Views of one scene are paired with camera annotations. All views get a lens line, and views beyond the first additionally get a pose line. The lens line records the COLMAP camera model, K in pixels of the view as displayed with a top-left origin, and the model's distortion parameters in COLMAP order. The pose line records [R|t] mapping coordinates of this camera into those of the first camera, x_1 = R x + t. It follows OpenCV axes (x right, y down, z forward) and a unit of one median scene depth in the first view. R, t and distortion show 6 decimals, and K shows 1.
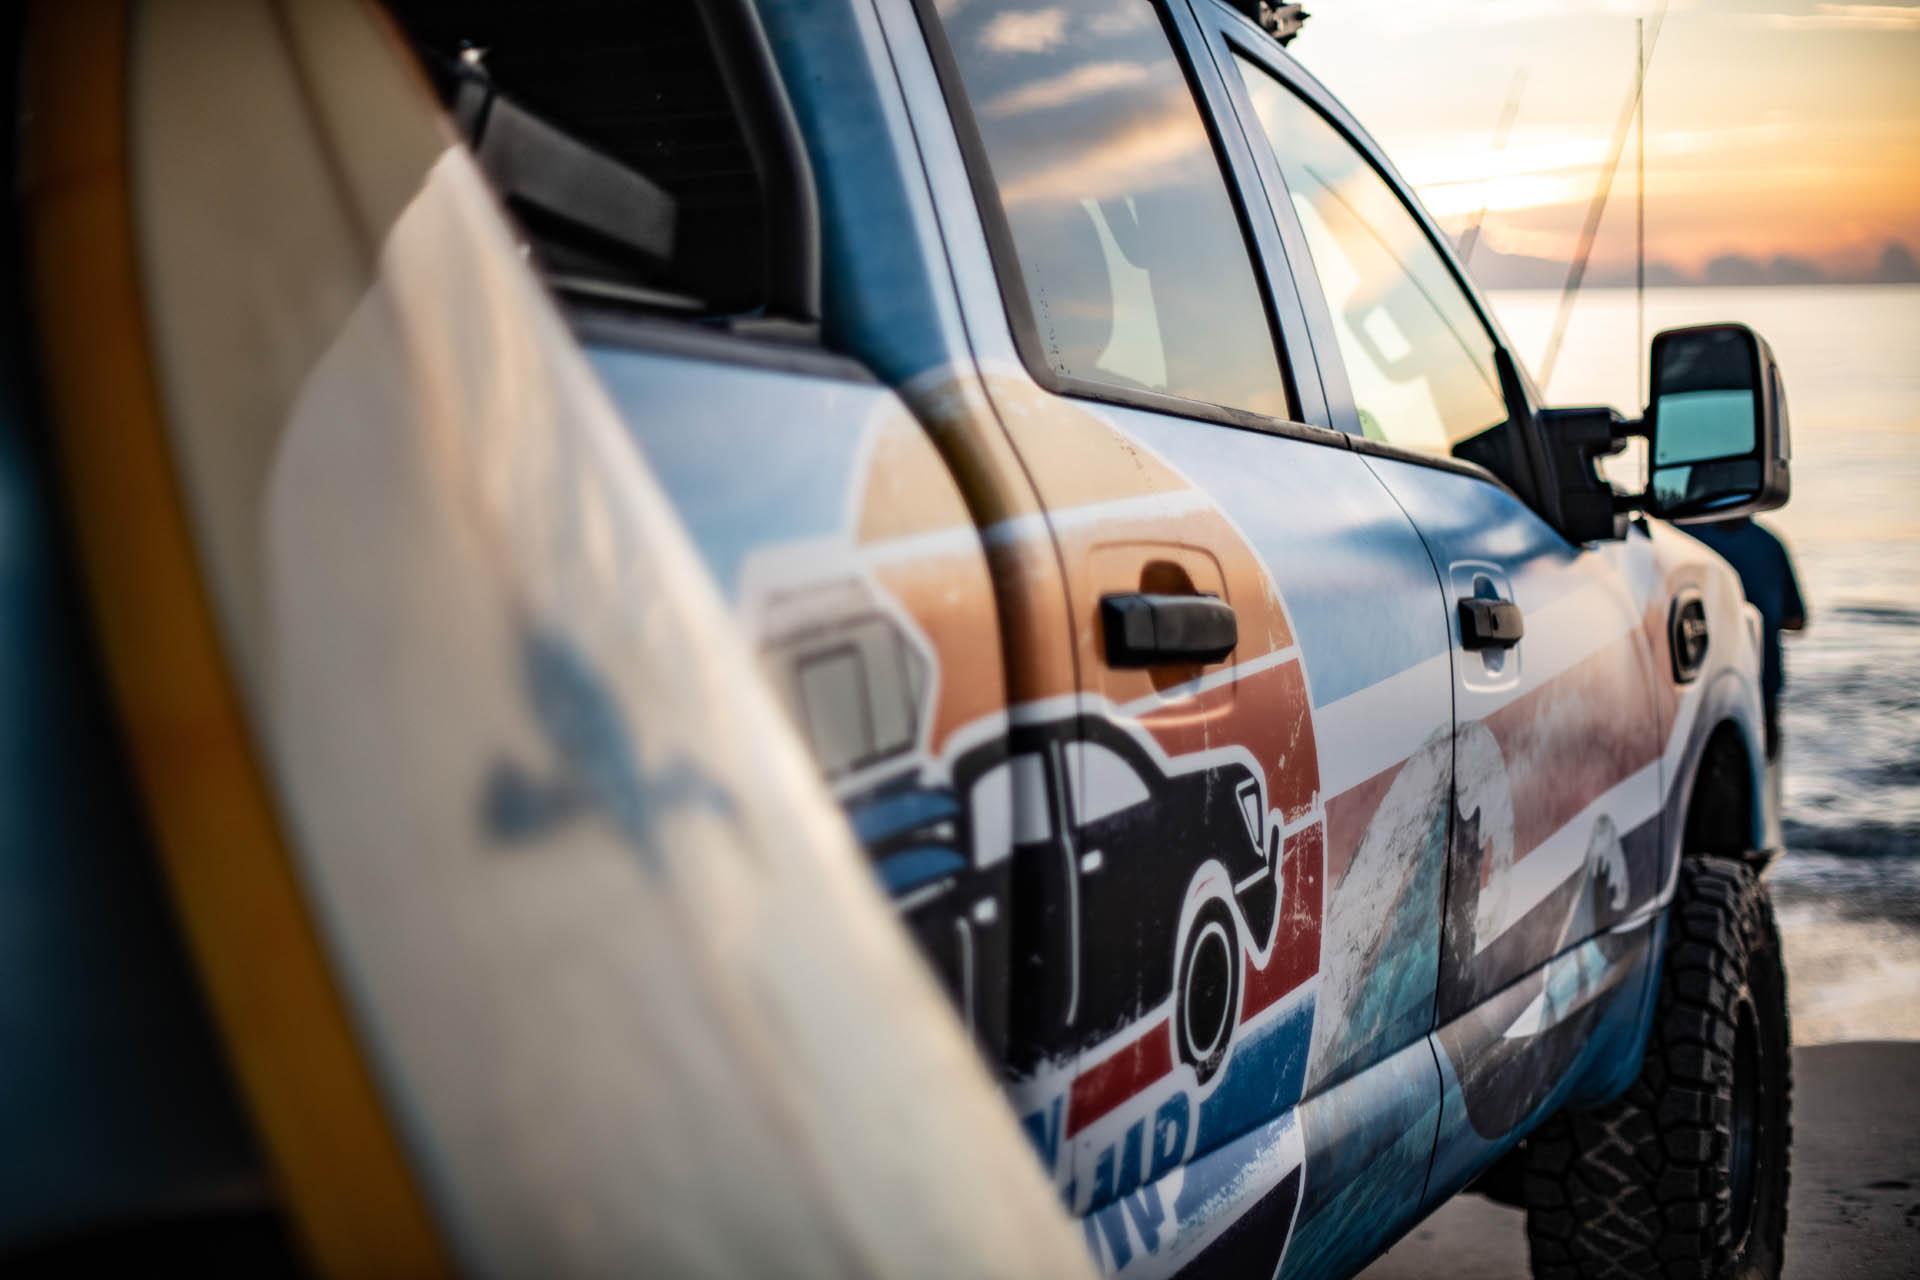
lens RADIAL K [[2737.0, 0, 960.0], [0, 2737.0, 640.0], [0, 0, 1]] dist [-0.204018, 0.013956]
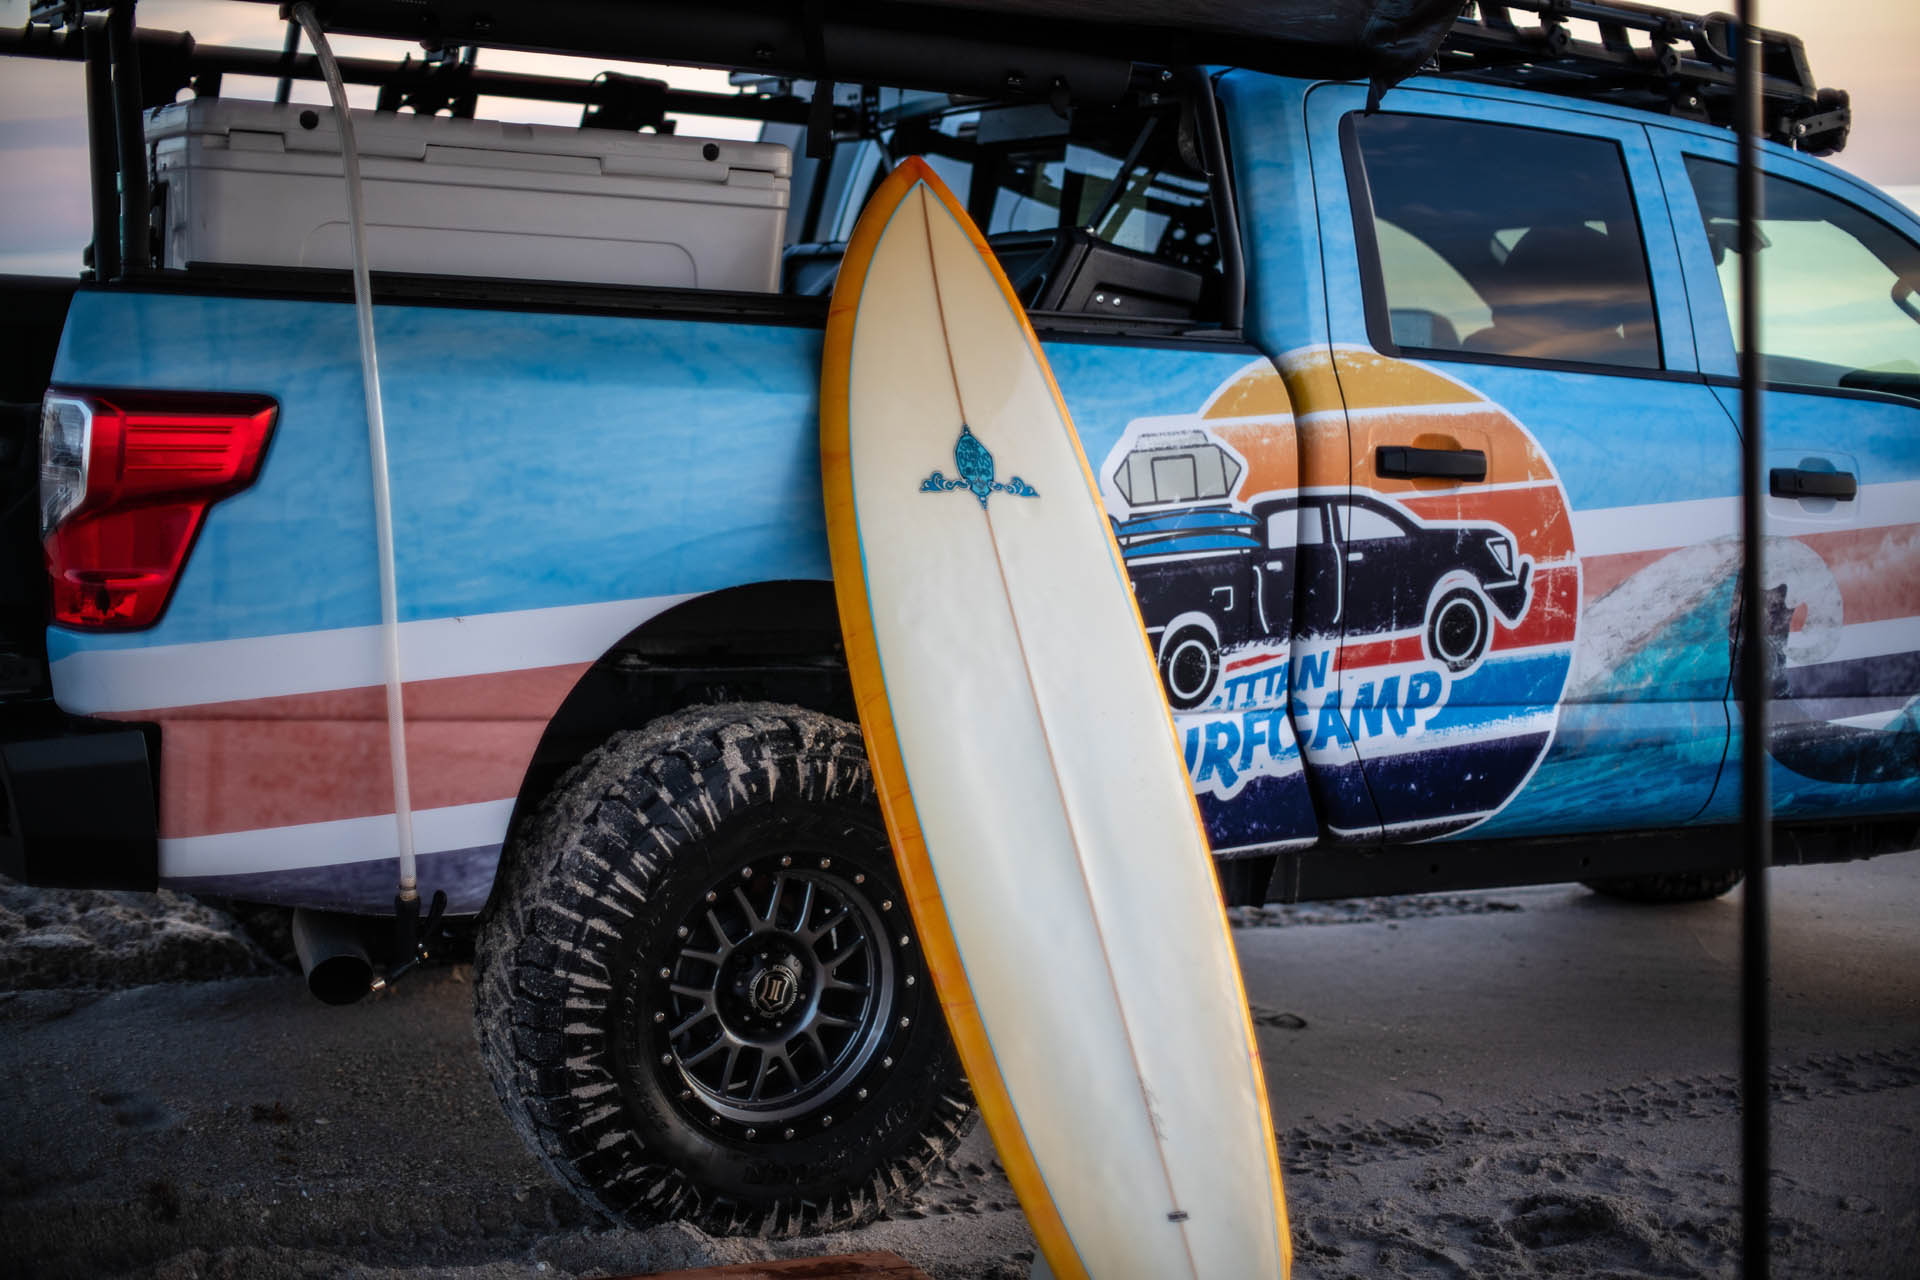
lens RADIAL K [[2737.0, 0, 960.0], [0, 2737.0, 640.0], [0, 0, 1]] dist [-0.204018, 0.013956]
pose [[0.820536, 0.100035, -0.562773, 1.071976], [-0.063835, 0.994445, 0.083693, -0.022900], [0.568019, -0.032748, 0.822364, -1.115316]]
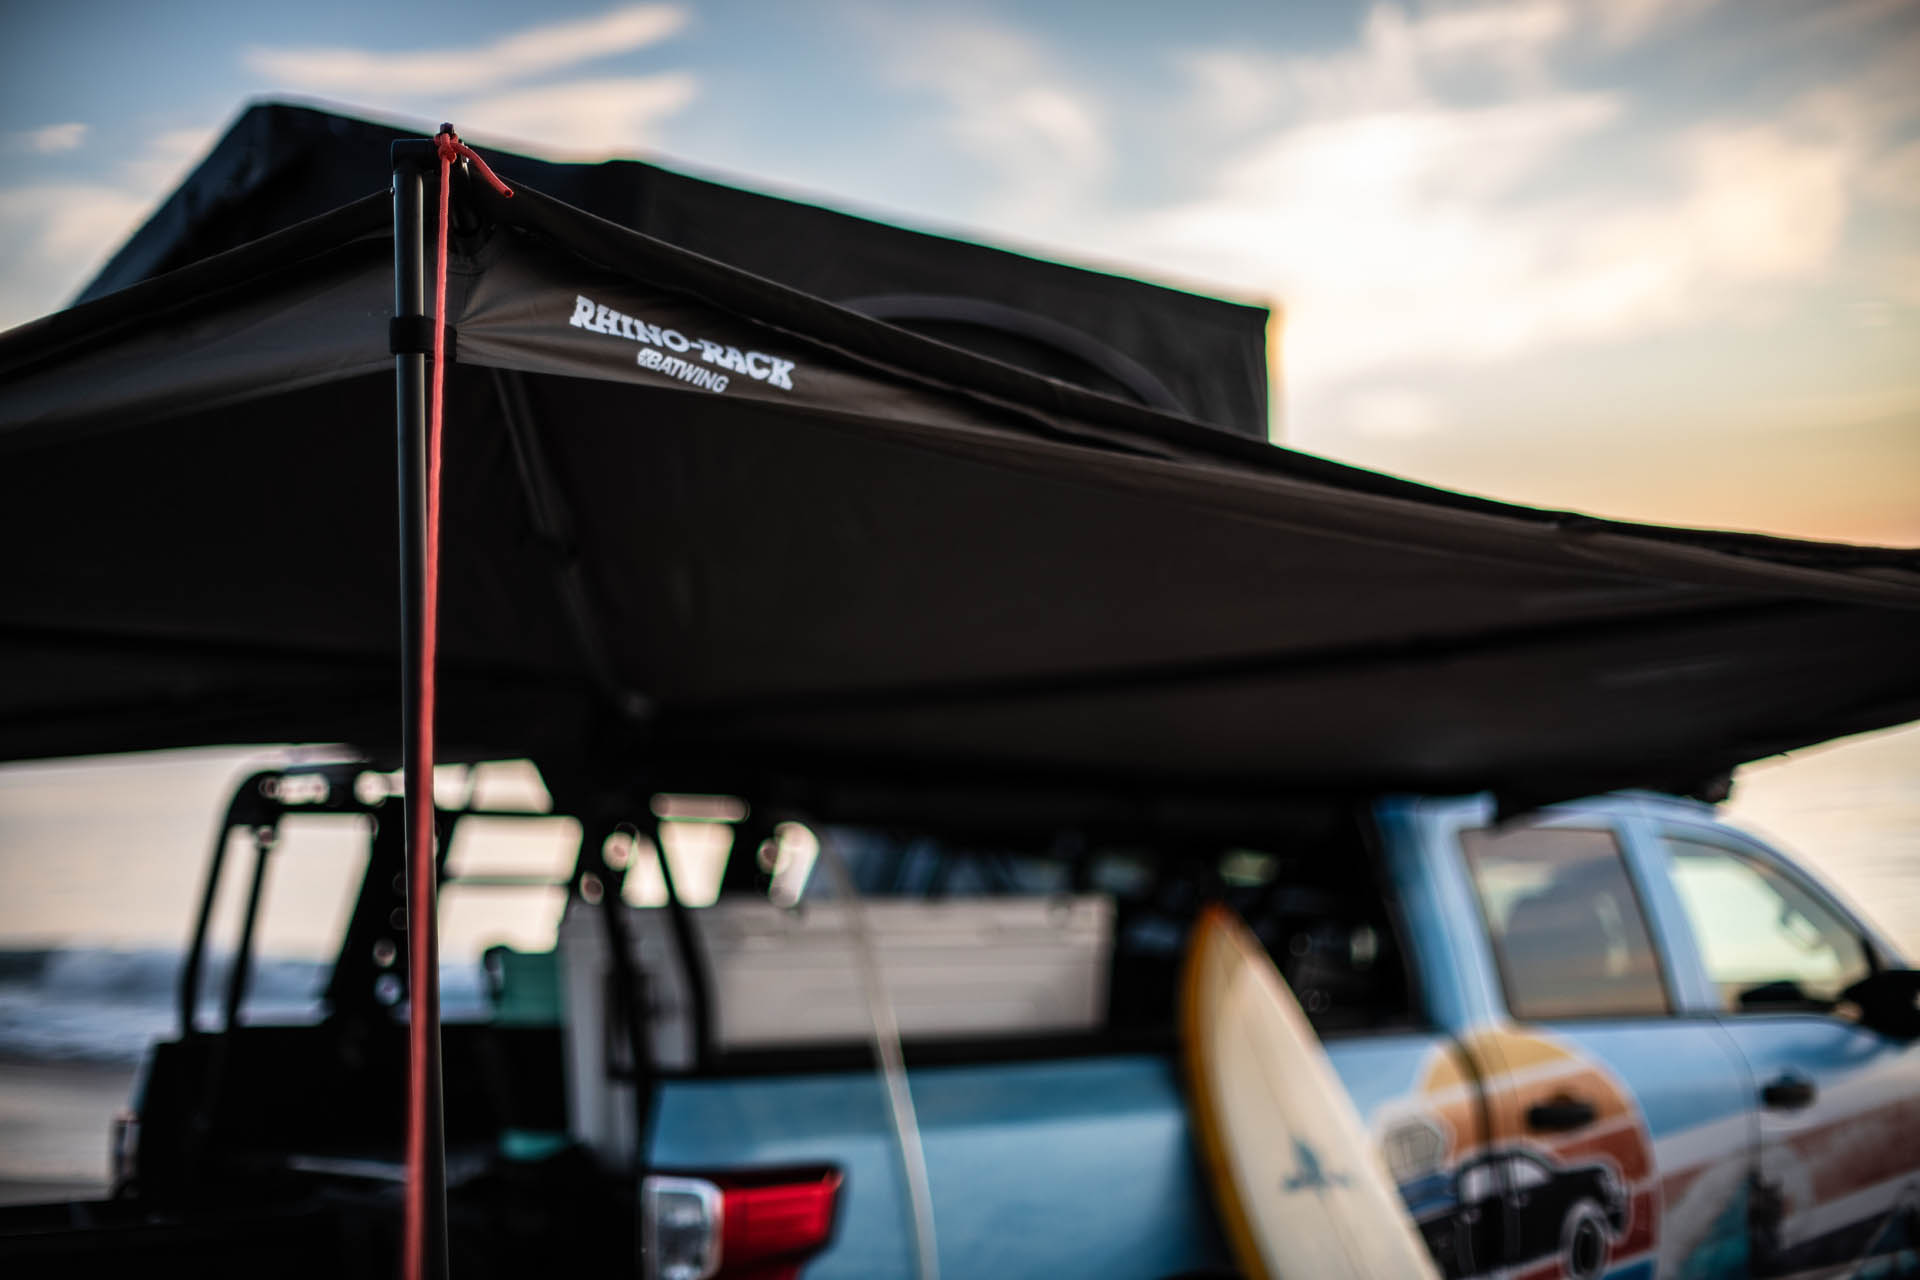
lens RADIAL K [[2737.0, 0, 960.0], [0, 2737.0, 640.0], [0, 0, 1]] dist [-0.204018, 0.013956]
pose [[0.939958, -0.042182, -0.338672, 0.452333], [-0.001280, 0.991890, -0.127093, -0.134644], [0.341287, 0.119896, 0.932281, -1.790959]]
